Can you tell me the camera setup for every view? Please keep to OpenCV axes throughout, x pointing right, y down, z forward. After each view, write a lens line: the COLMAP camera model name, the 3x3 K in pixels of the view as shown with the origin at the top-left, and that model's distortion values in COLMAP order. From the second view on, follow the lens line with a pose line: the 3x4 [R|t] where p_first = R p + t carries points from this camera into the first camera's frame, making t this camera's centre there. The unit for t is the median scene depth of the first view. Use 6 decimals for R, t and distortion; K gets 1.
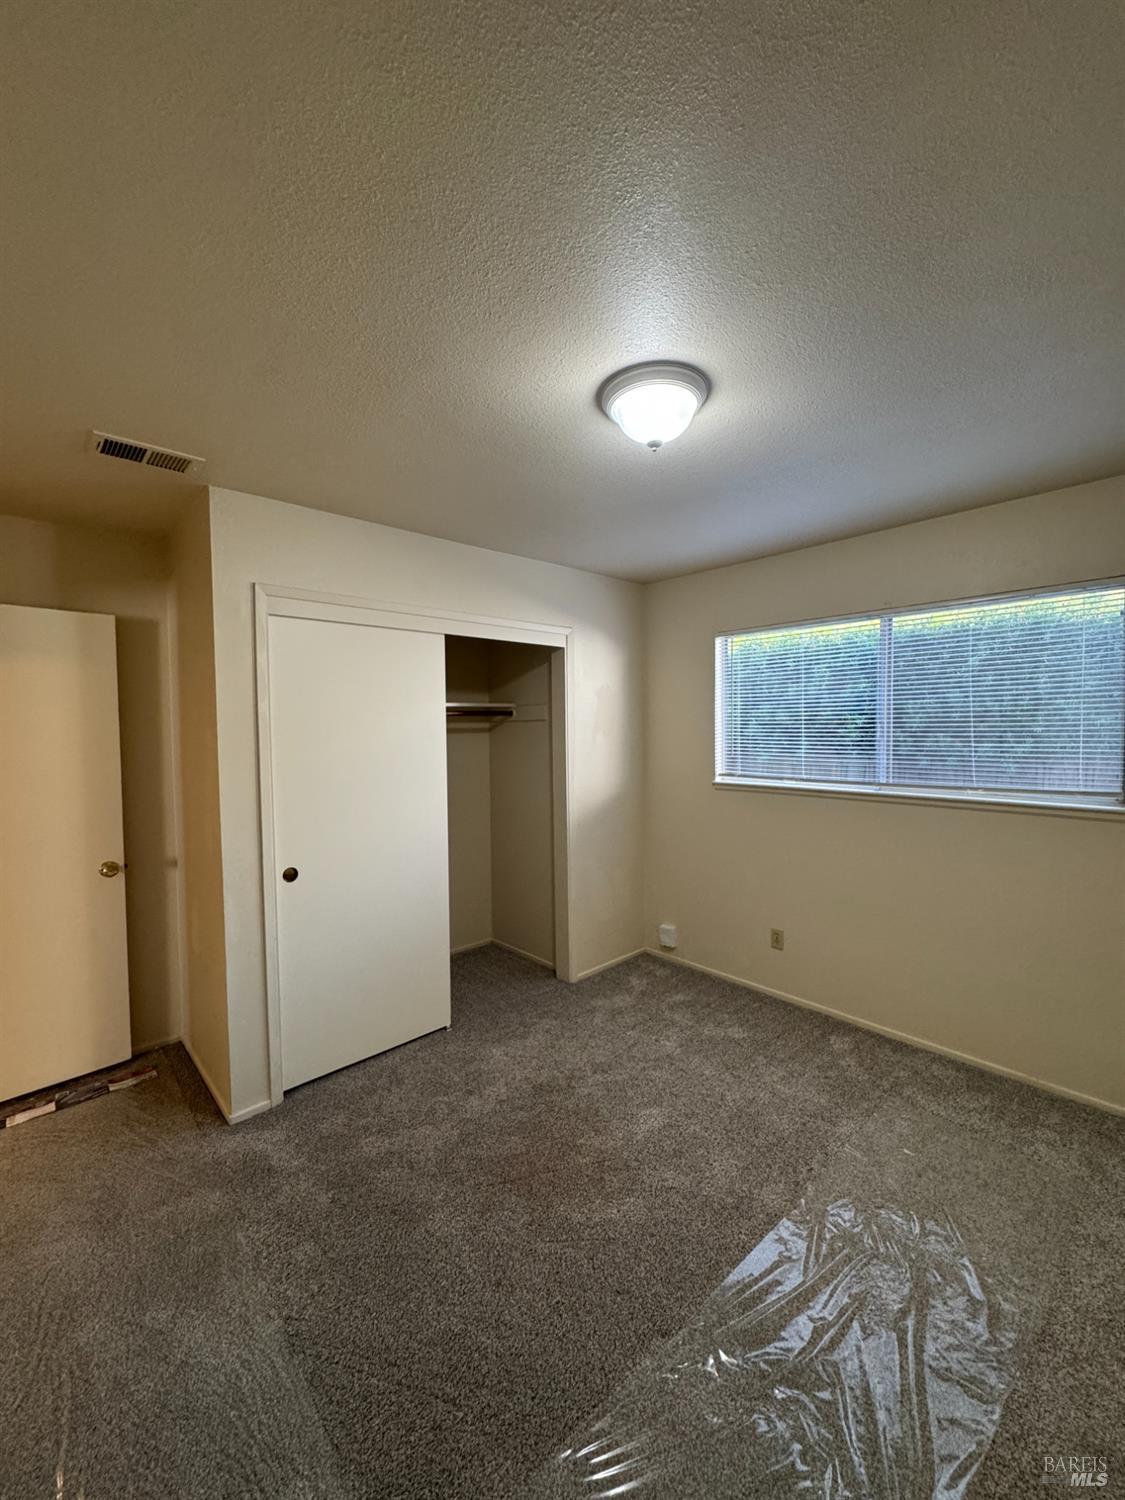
lens RADIAL K [[593.0, 0, 563.0], [0, 593.0, 748.5], [0, 0, 1]] dist [-0.000134, 0.000058]
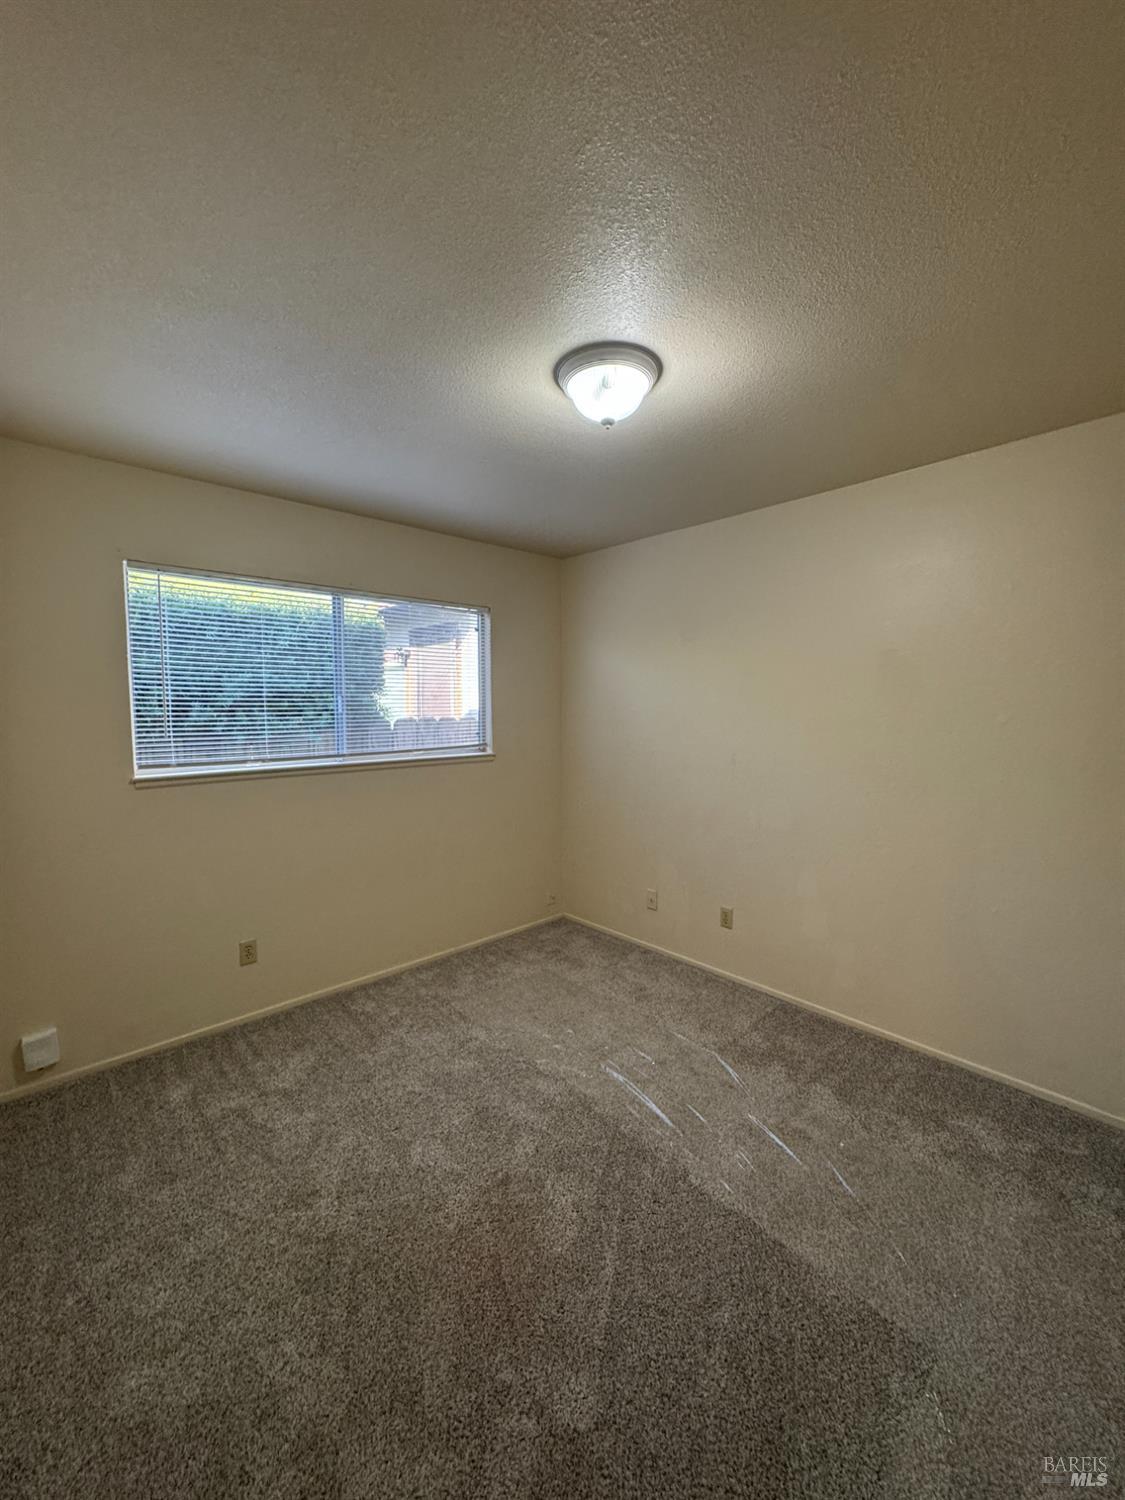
lens RADIAL K [[599.9, 0, 556.3], [0, 599.9, 751.3], [0, 0, 1]] dist [0.001509, 0.000122]
pose [[0.008112, -0.065981, 0.997788, -0.524600], [0.037332, 0.997145, 0.065635, -0.003044], [-0.999270, 0.036717, 0.010552, 0.613668]]
